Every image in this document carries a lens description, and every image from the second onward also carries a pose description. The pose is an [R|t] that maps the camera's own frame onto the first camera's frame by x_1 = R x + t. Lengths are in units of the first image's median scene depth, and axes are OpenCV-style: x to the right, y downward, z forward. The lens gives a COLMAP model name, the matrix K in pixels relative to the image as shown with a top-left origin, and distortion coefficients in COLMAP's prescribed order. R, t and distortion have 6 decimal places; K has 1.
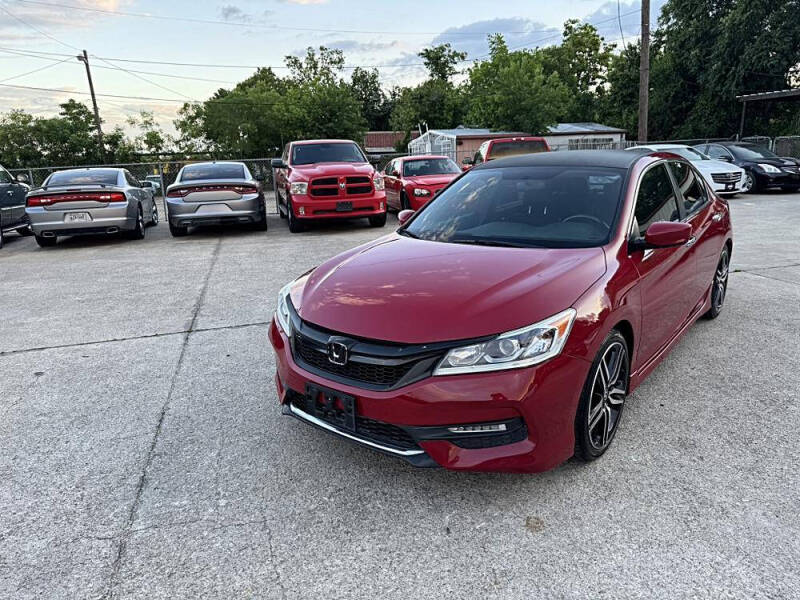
lens RADIAL K [[555.3, 0, 400.0], [0, 555.3, 300.0], [0, 0, 1]] dist [0.063106, -0.084749]
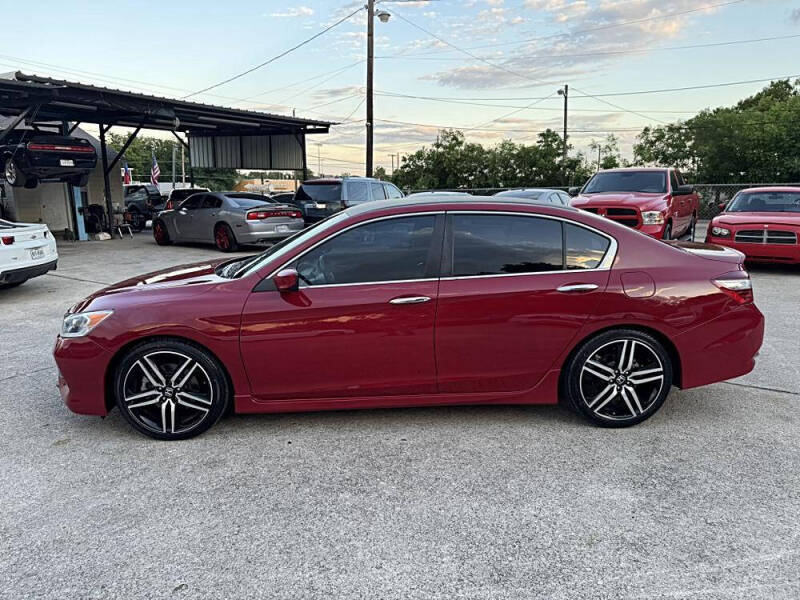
lens RADIAL K [[557.2, 0, 394.7], [0, 557.2, 314.8], [0, 0, 1]] dist [0.044483, -0.059417]
pose [[0.649615, 0.199835, -0.733530, 0.122962], [-0.208732, 0.974640, 0.080667, -0.015936], [0.731048, 0.100709, 0.674853, 0.040082]]
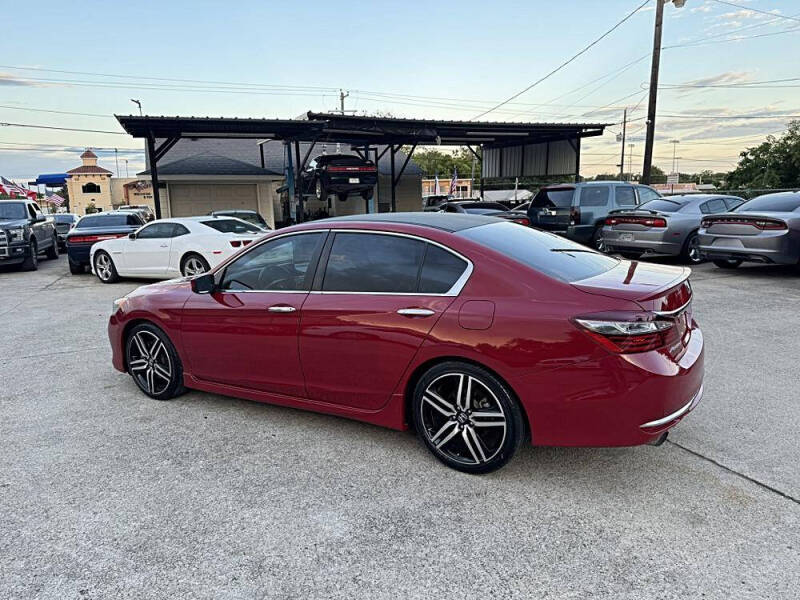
lens RADIAL K [[555.3, 0, 400.0], [0, 555.3, 300.0], [0, 0, 1]] dist [0.063106, -0.084749]
pose [[0.129019, 0.209544, -0.969250, 0.159530], [-0.224509, 0.958212, 0.177273, -0.036751], [0.965893, 0.194734, 0.170672, 0.109300]]
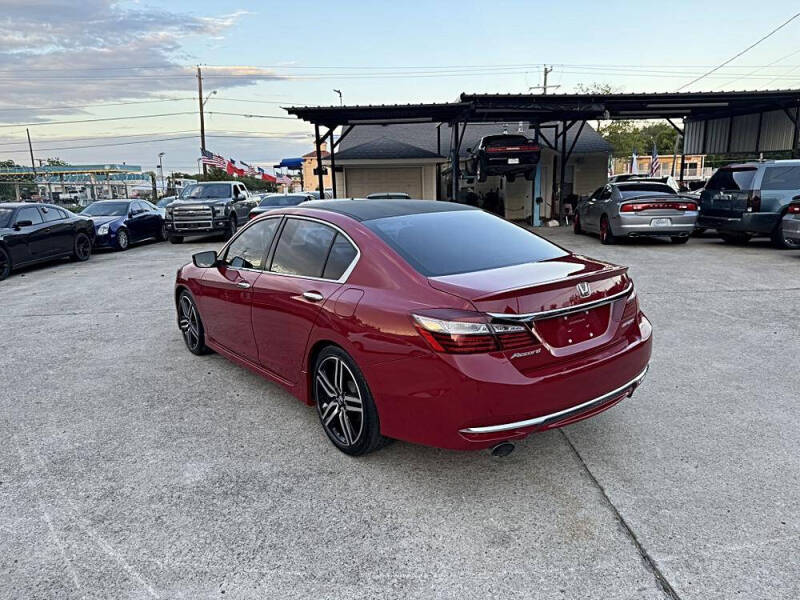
lens RADIAL K [[555.3, 0, 400.0], [0, 555.3, 300.0], [0, 0, 1]] dist [0.063106, -0.084749]
pose [[-0.239471, 0.238436, -0.941170, 0.159419], [-0.207402, 0.934437, 0.289501, -0.049706], [0.948493, 0.264528, -0.174319, 0.159146]]
